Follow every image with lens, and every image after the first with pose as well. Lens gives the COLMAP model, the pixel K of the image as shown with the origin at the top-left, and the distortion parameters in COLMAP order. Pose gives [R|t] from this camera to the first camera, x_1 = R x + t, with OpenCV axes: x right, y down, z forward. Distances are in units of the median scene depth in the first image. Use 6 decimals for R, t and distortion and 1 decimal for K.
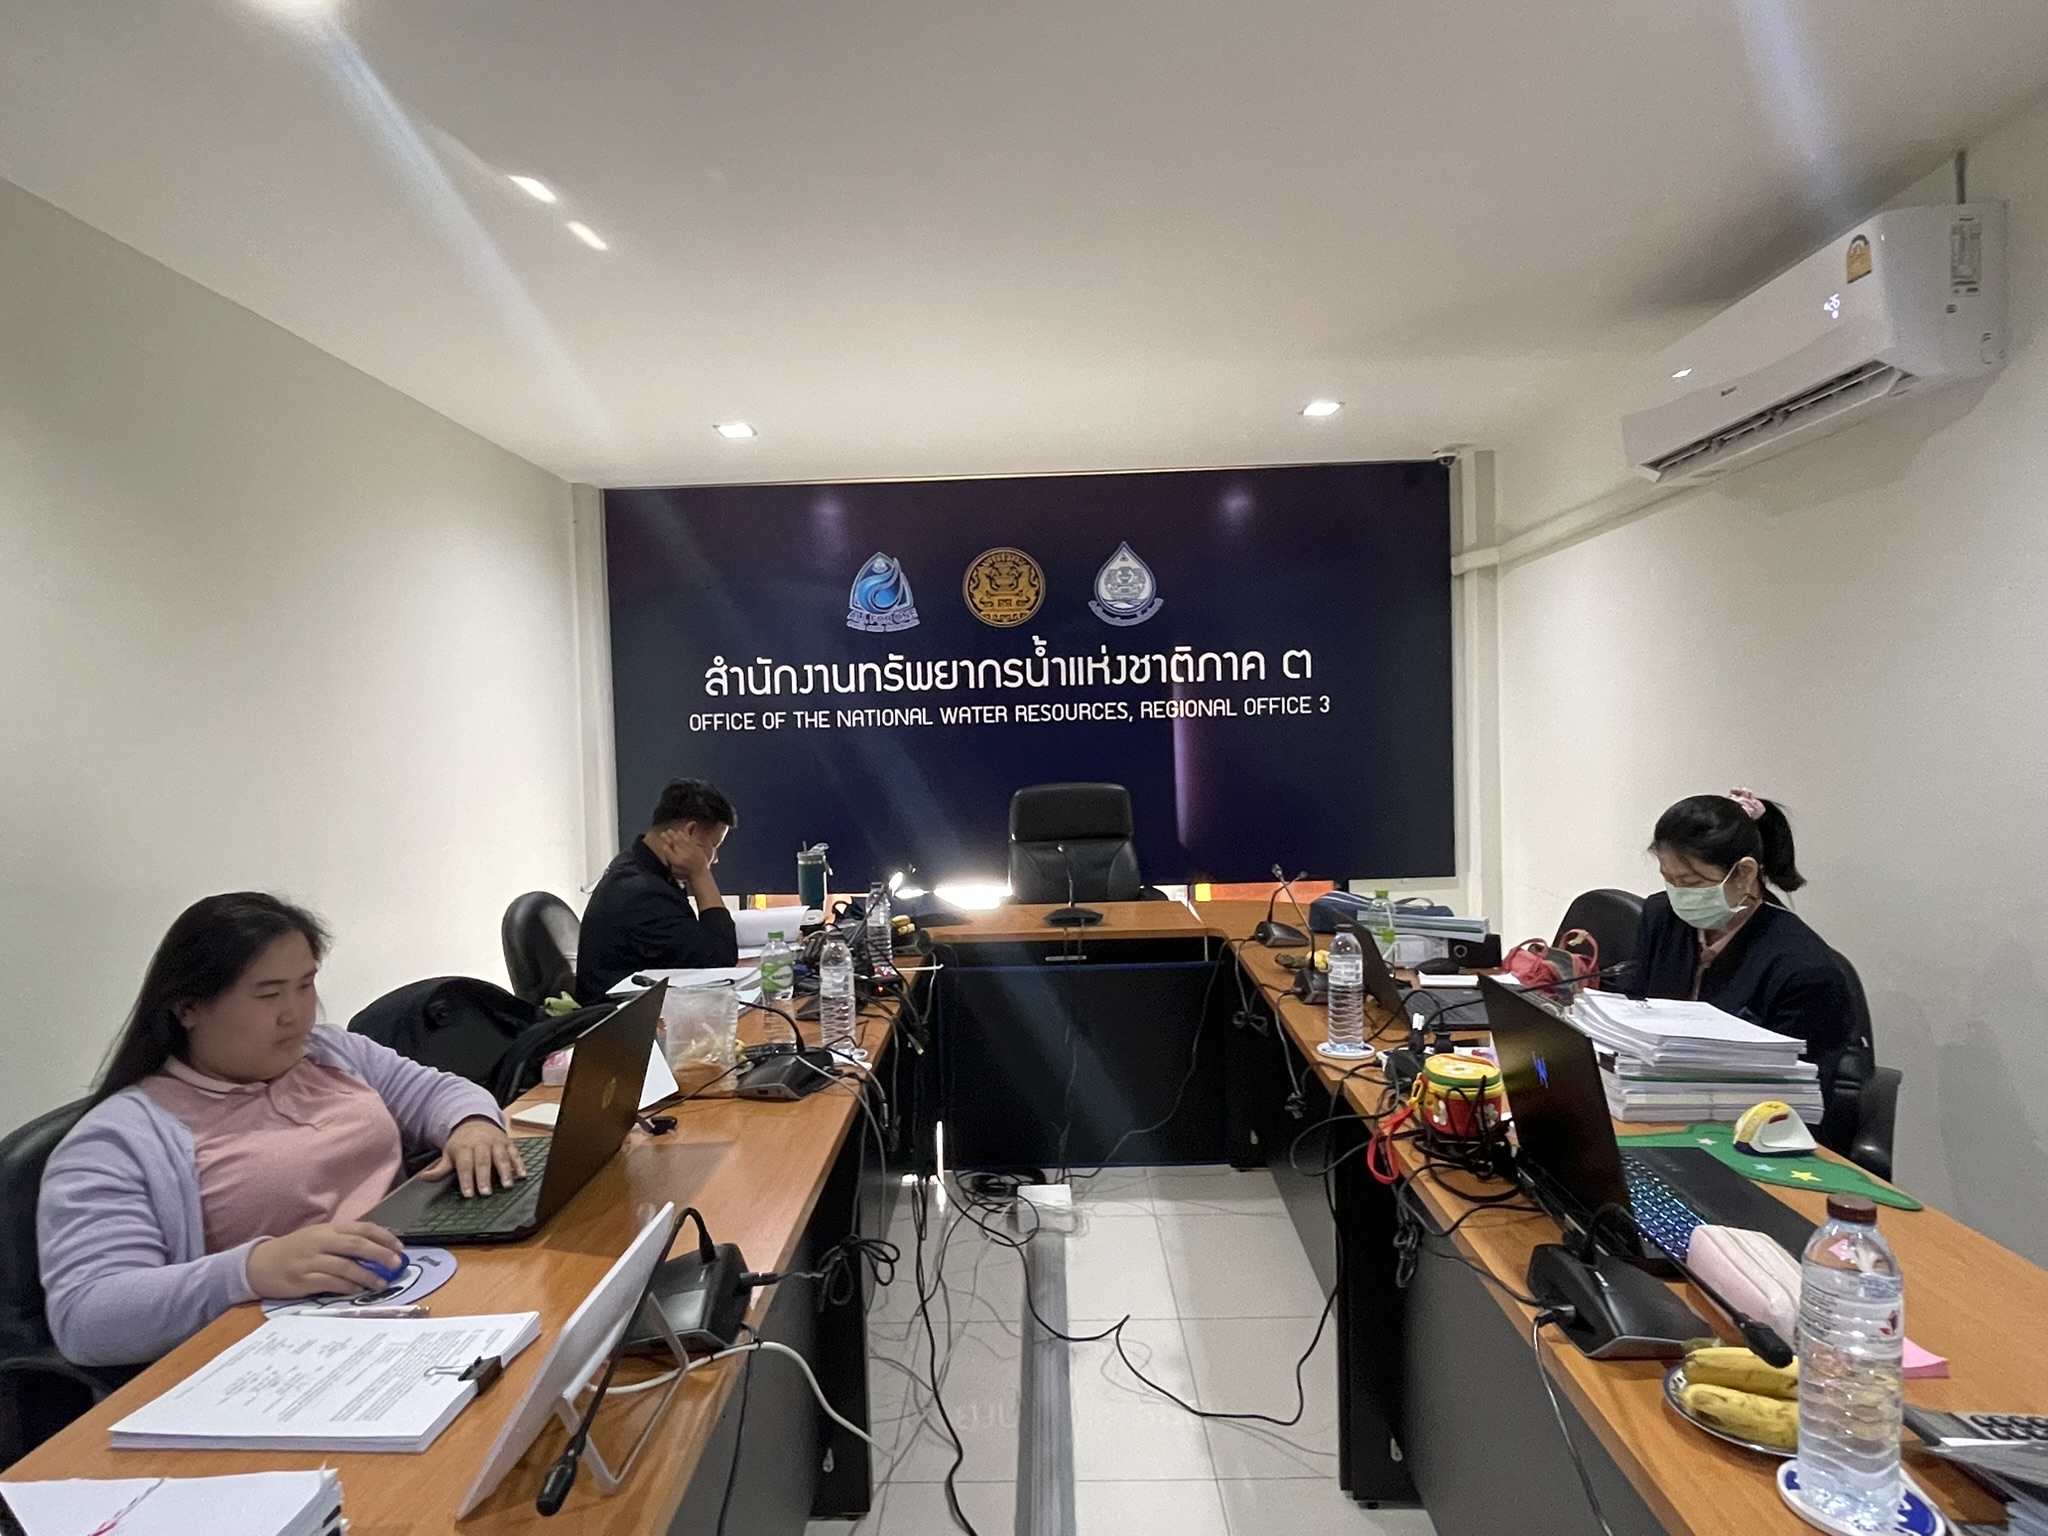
lens RADIAL K [[1168.4, 0, 1018.5], [0, 1168.4, 772.8], [0, 0, 1]] dist [-0.026426, -0.003951]
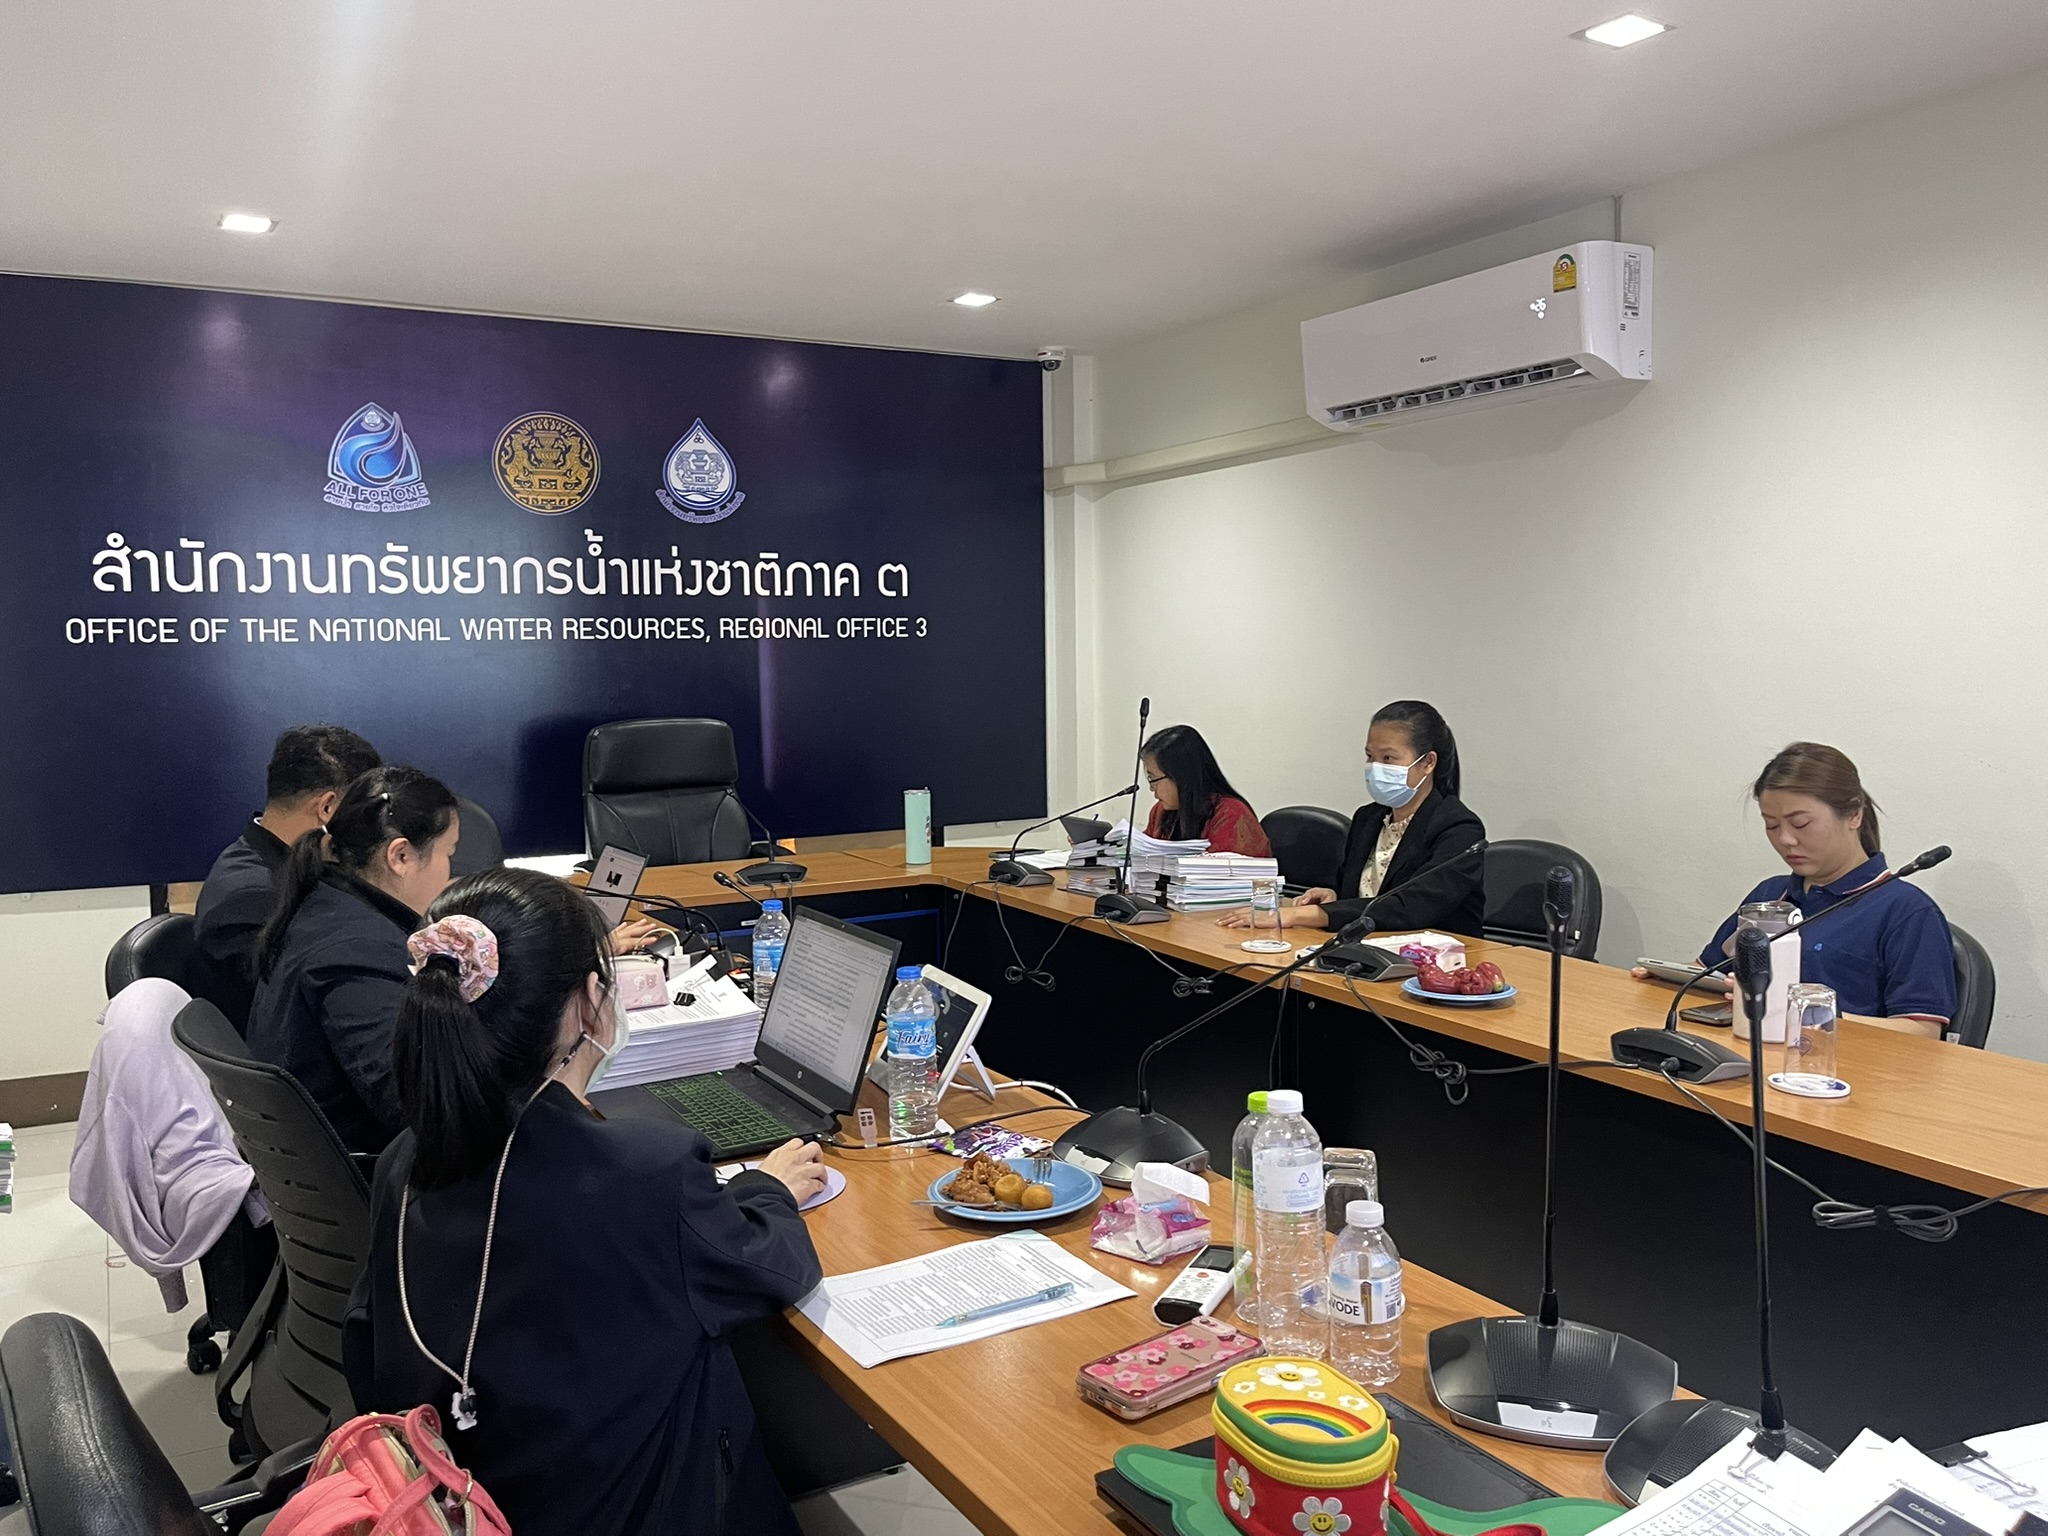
lens RADIAL K [[1605.3, 0, 1028.0], [0, 1605.3, 776.1], [0, 0, 1]] dist [-0.070209, 0.001513]
pose [[0.846521, -0.019751, 0.531989, -0.305838], [0.000908, 0.999364, 0.035657, 0.009351], [-0.532355, -0.029702, 0.846000, -0.059355]]
